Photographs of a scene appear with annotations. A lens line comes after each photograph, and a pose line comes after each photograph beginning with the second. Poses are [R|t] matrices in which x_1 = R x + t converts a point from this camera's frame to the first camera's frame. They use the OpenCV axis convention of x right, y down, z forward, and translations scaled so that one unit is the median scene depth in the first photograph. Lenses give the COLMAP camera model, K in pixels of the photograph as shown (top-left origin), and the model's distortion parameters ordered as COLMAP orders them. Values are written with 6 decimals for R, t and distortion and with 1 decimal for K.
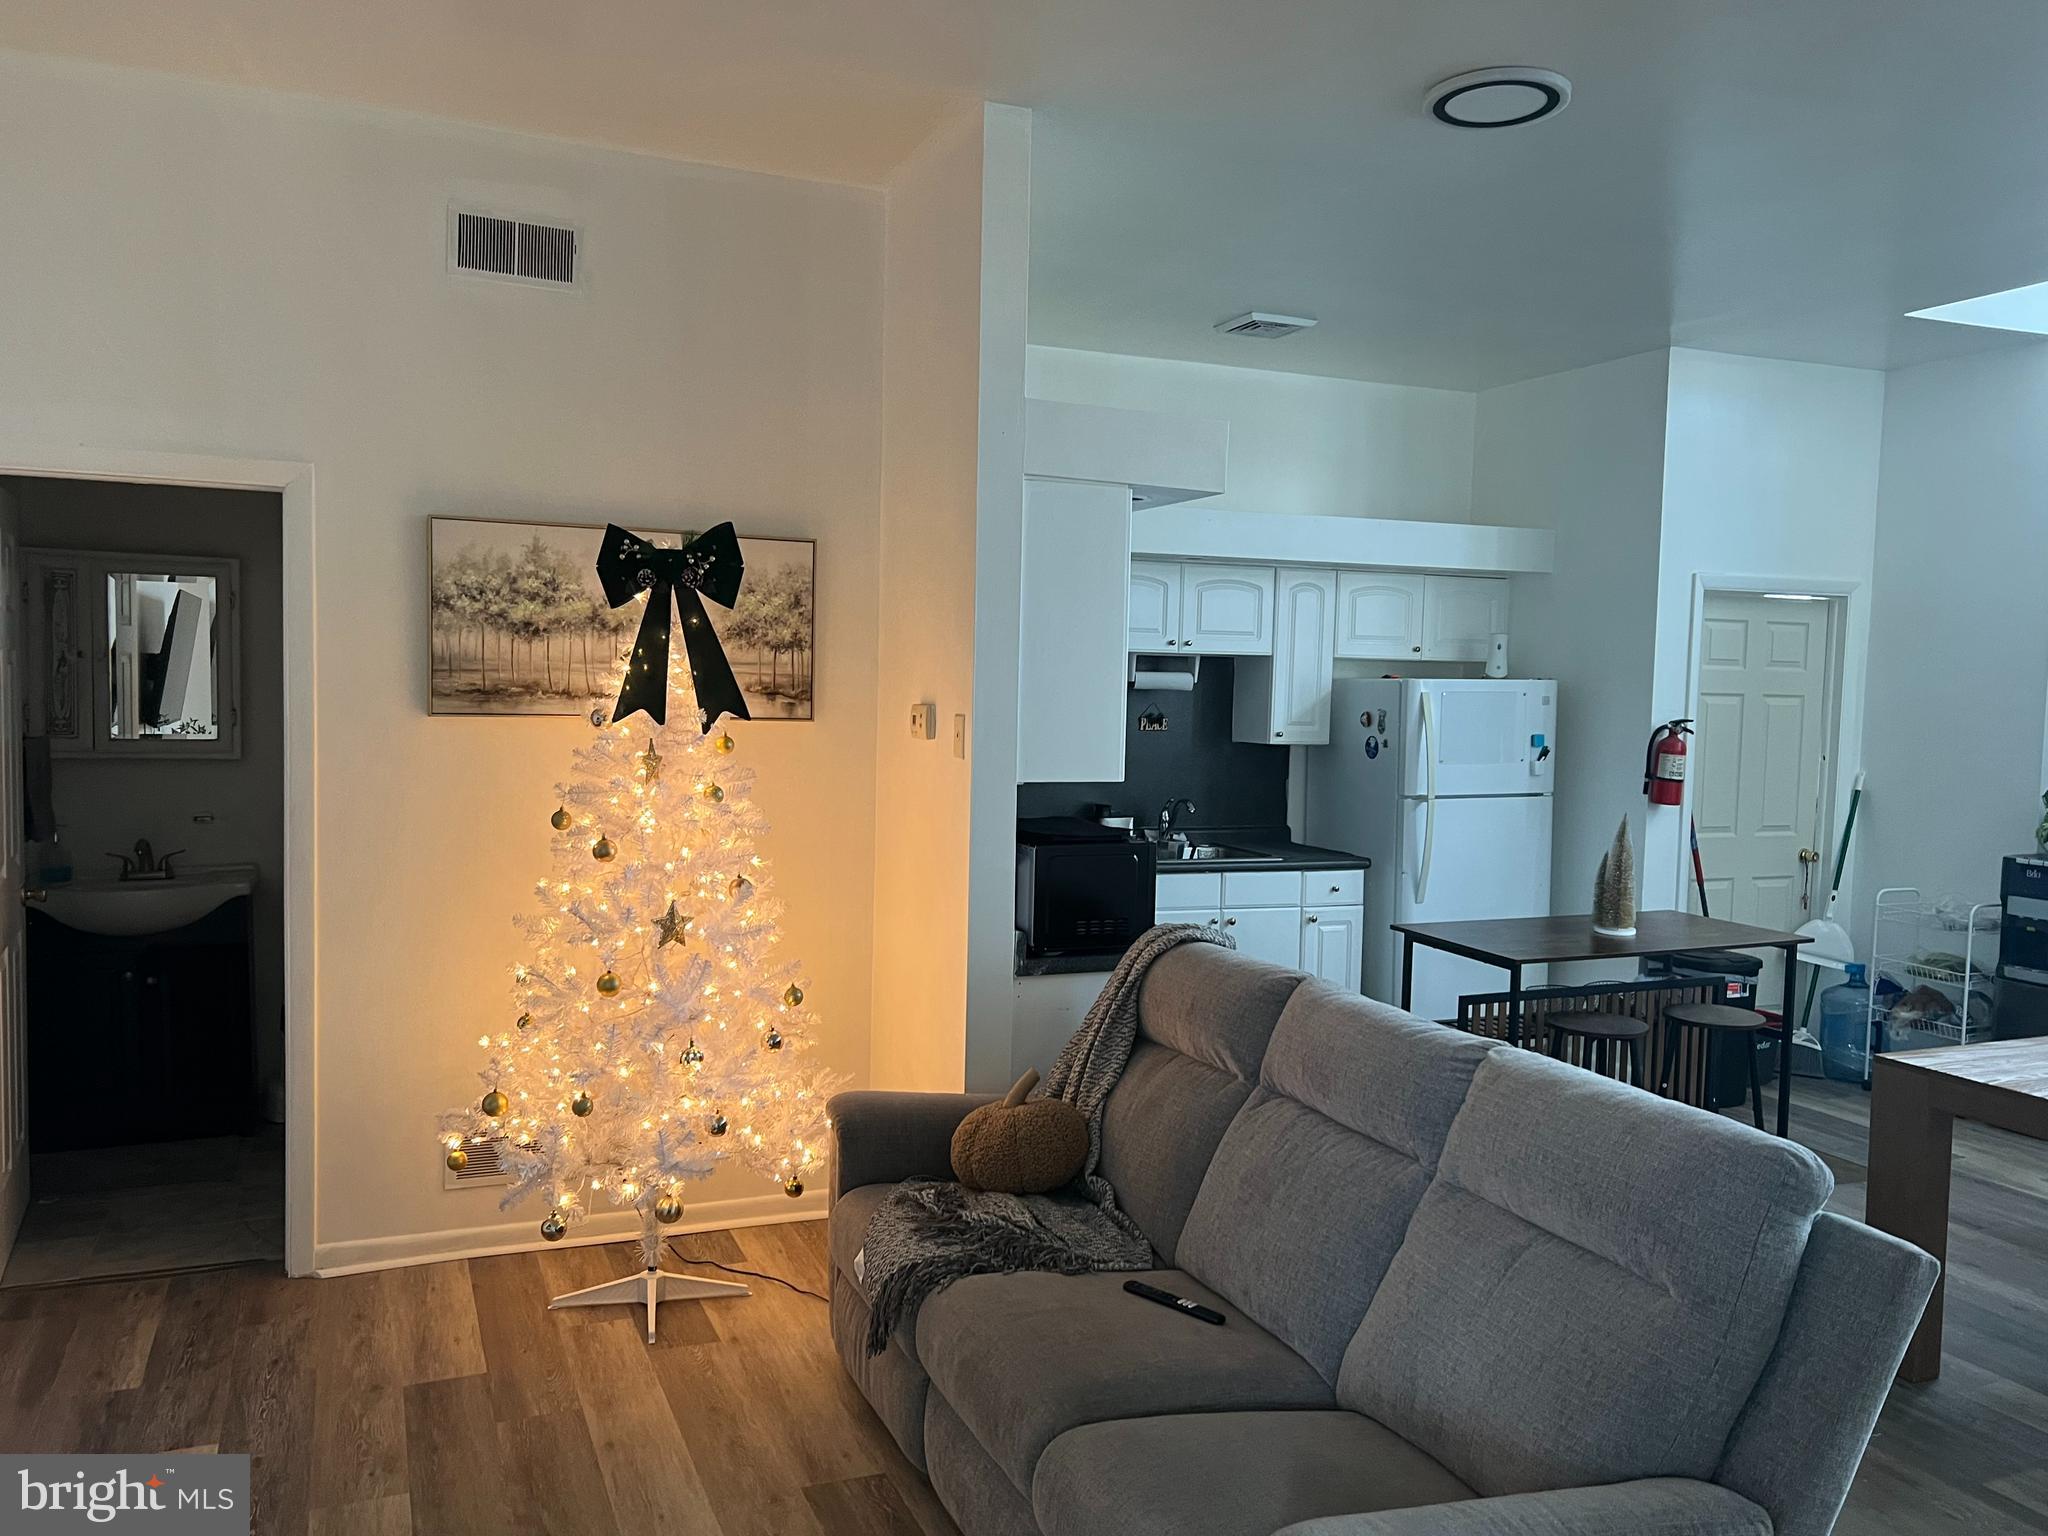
lens RADIAL K [[1542.6, 0, 1026.7], [0, 1542.6, 771.8], [0, 0, 1]] dist [0.029086, -0.024505]
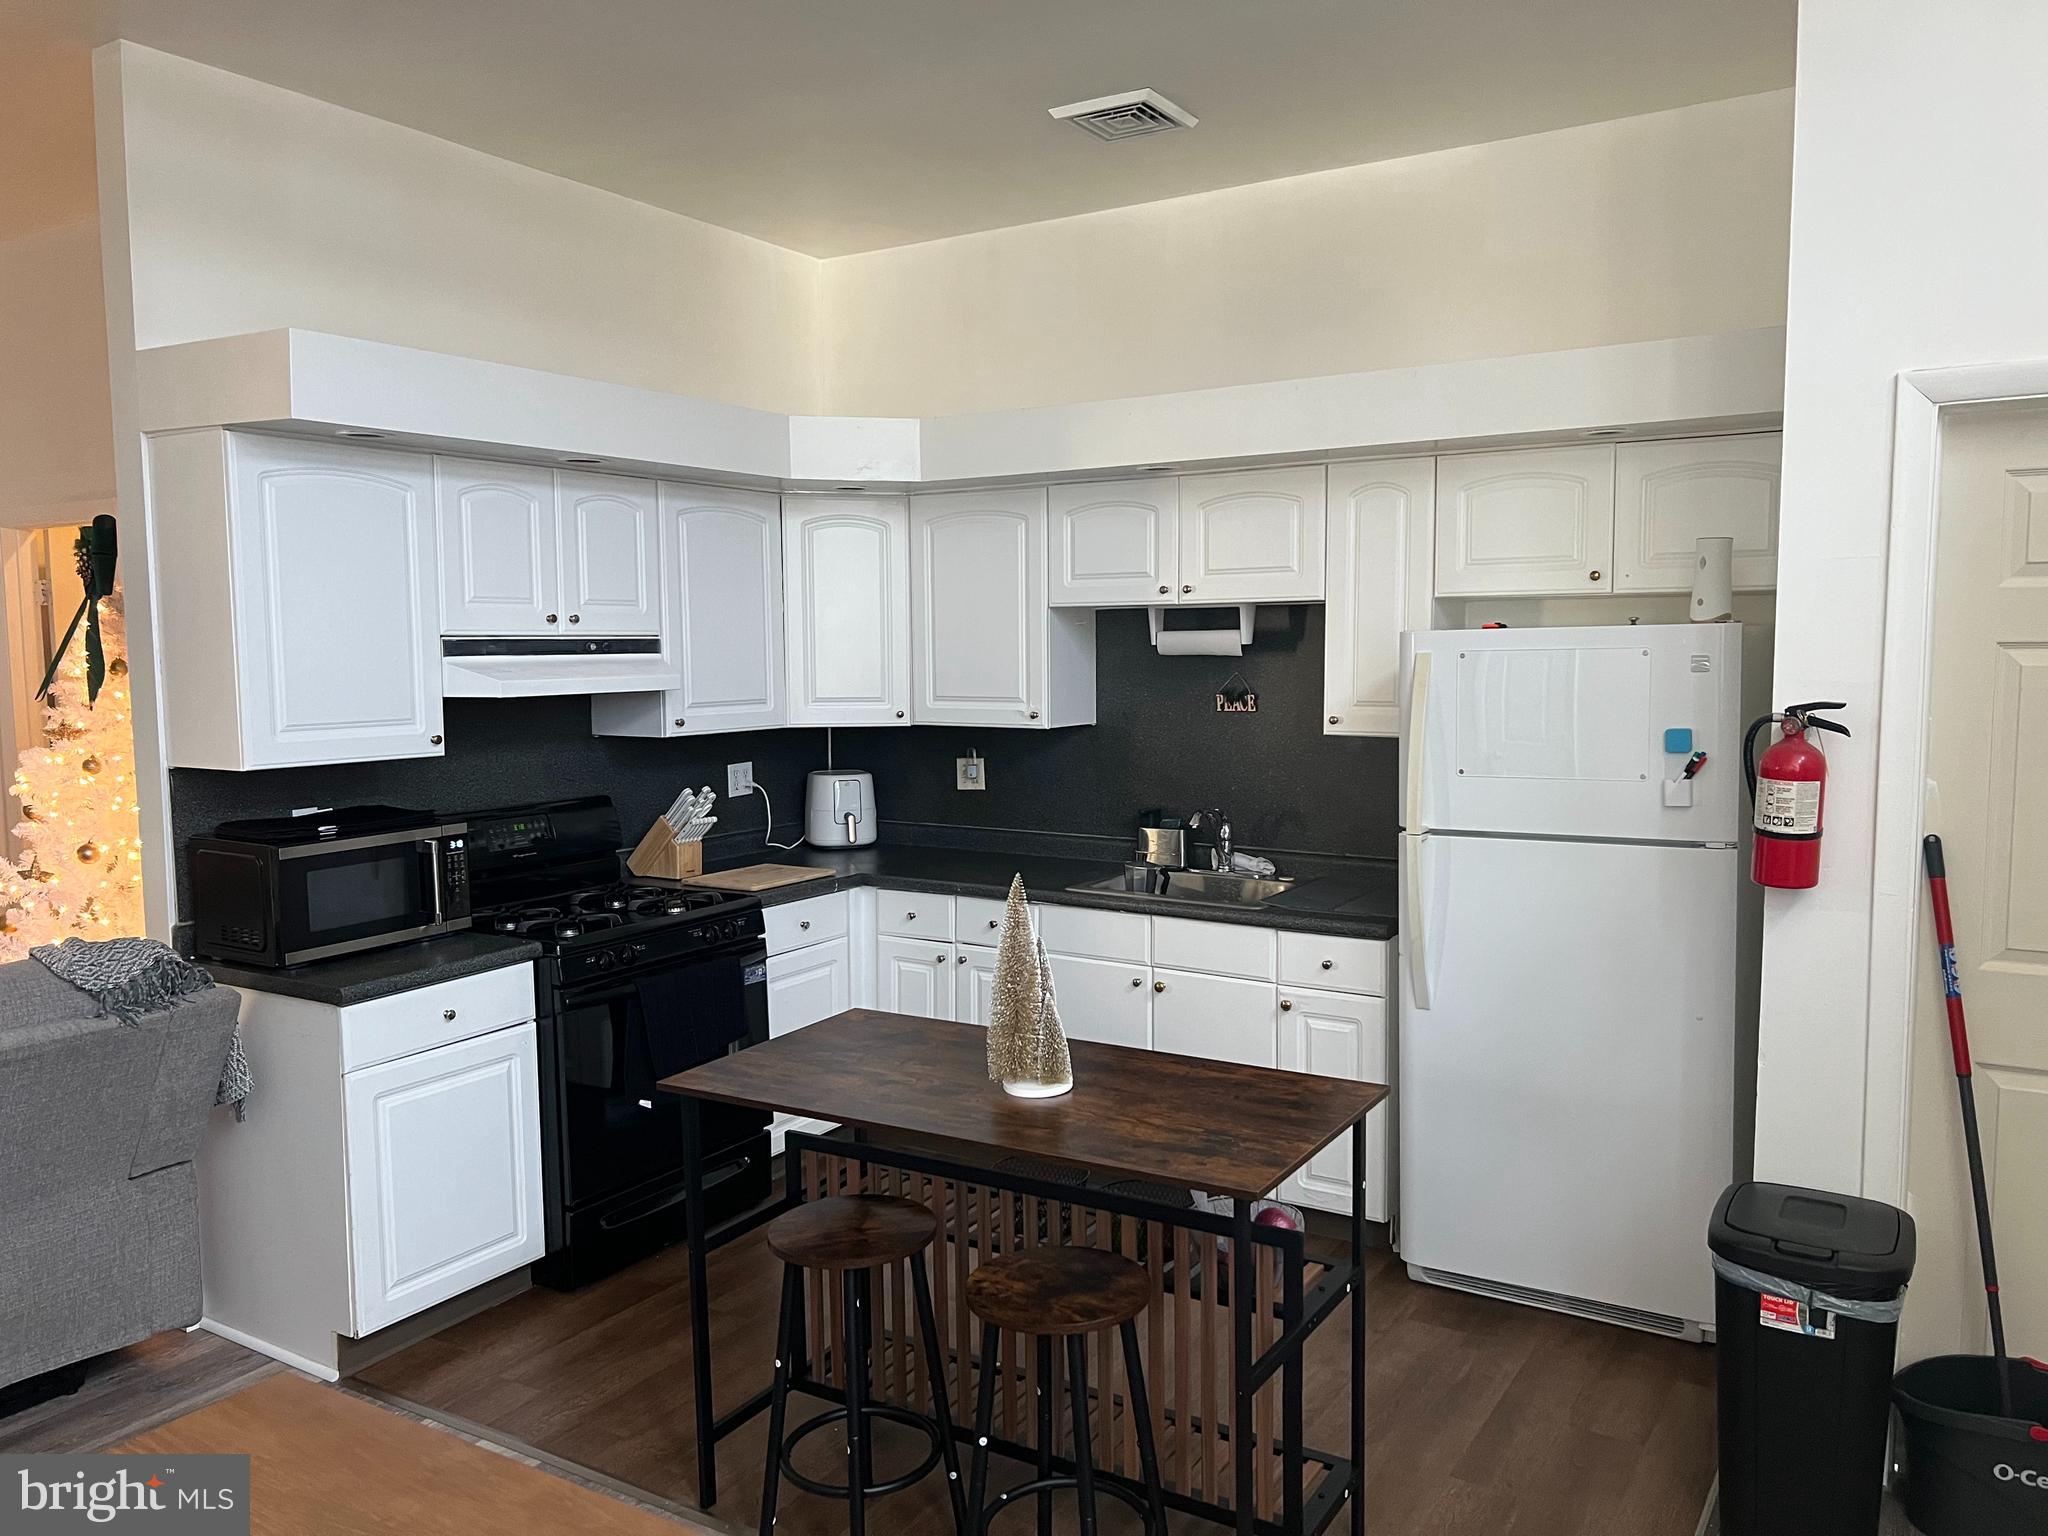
lens RADIAL K [[1542.6, 0, 1027.7], [0, 1542.6, 768.0], [0, 0, 1]] dist [0.029086, -0.024505]
pose [[0.595956, 0.043109, -0.801859, 0.618315], [-0.025249, 0.999070, 0.034946, -0.023731], [0.802620, -0.000580, 0.596490, 0.509844]]
